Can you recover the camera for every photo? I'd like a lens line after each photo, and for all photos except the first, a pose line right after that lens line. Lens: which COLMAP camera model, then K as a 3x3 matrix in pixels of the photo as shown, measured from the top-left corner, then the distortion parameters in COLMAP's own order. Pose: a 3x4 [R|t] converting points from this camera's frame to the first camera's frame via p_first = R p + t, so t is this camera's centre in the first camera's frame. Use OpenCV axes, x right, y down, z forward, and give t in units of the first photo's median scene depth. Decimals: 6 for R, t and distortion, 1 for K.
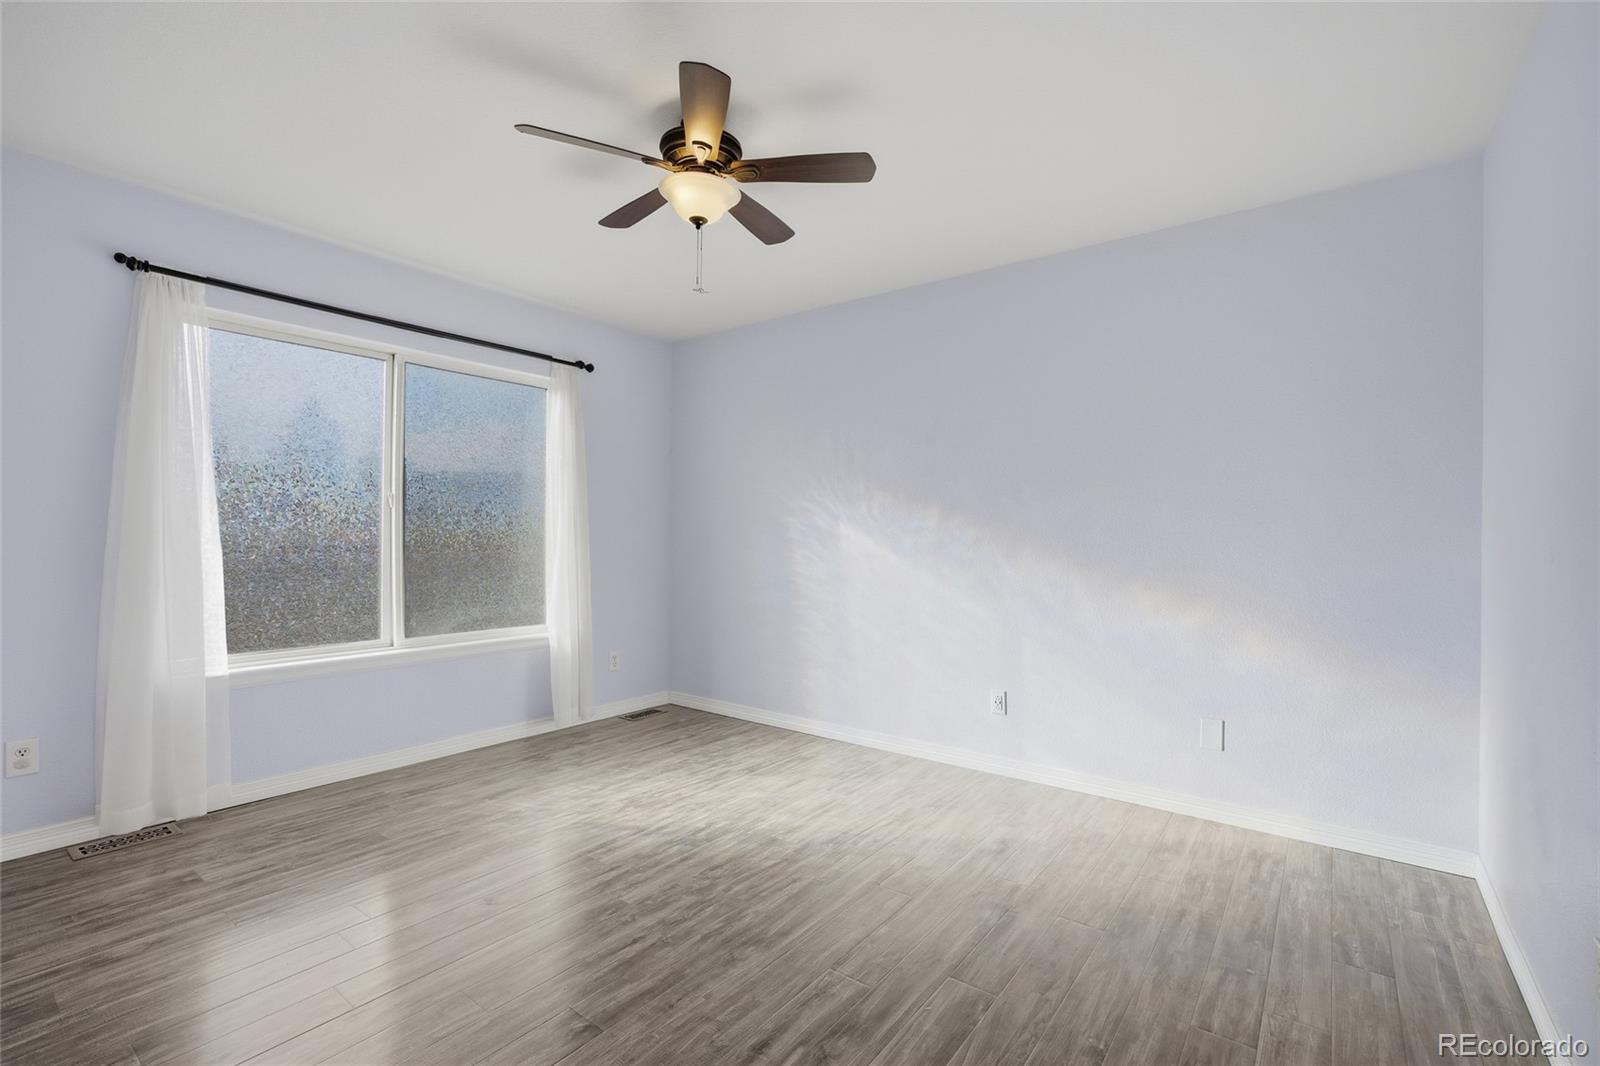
lens RADIAL K [[703.5, 0, 800.0], [0, 703.5, 533.0], [0, 0, 1]] dist [-0.031383, 0.008394]
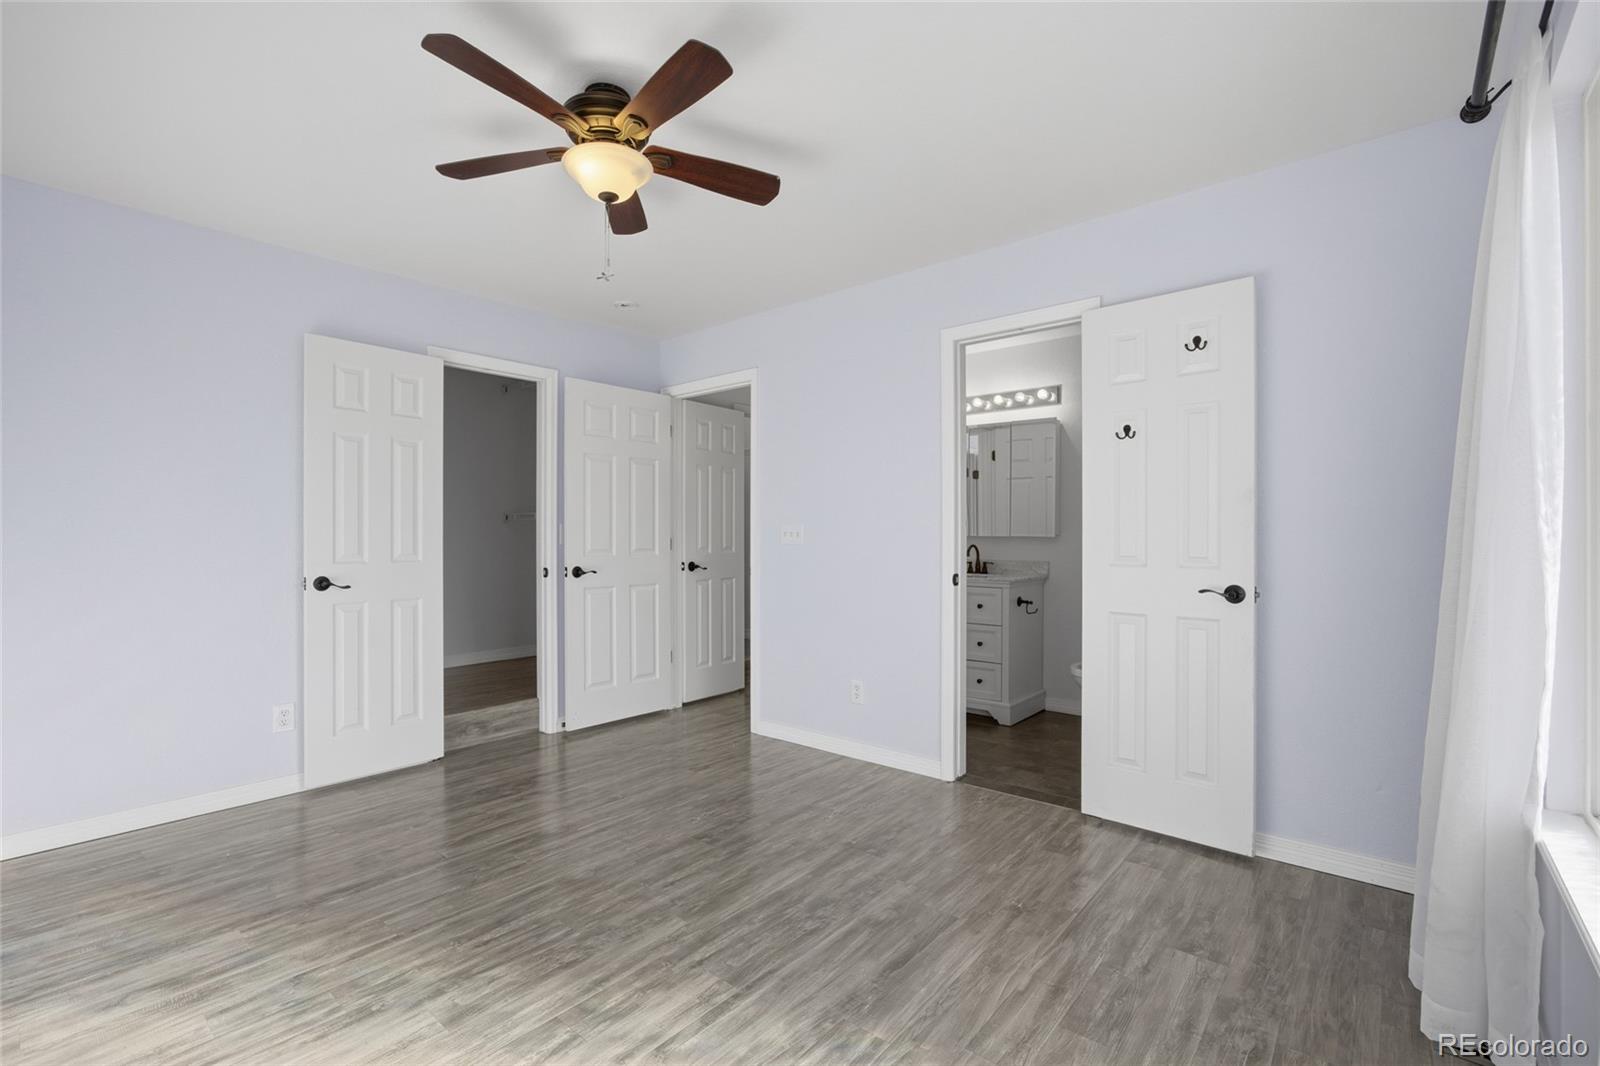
lens RADIAL K [[703.5, 0, 800.0], [0, 703.5, 533.0], [0, 0, 1]] dist [-0.031383, 0.008394]
pose [[-0.998718, -0.004603, 0.050404, -0.431895], [-0.005379, 0.999869, -0.015261, 0.009815], [-0.050327, -0.015512, -0.998612, 1.839858]]
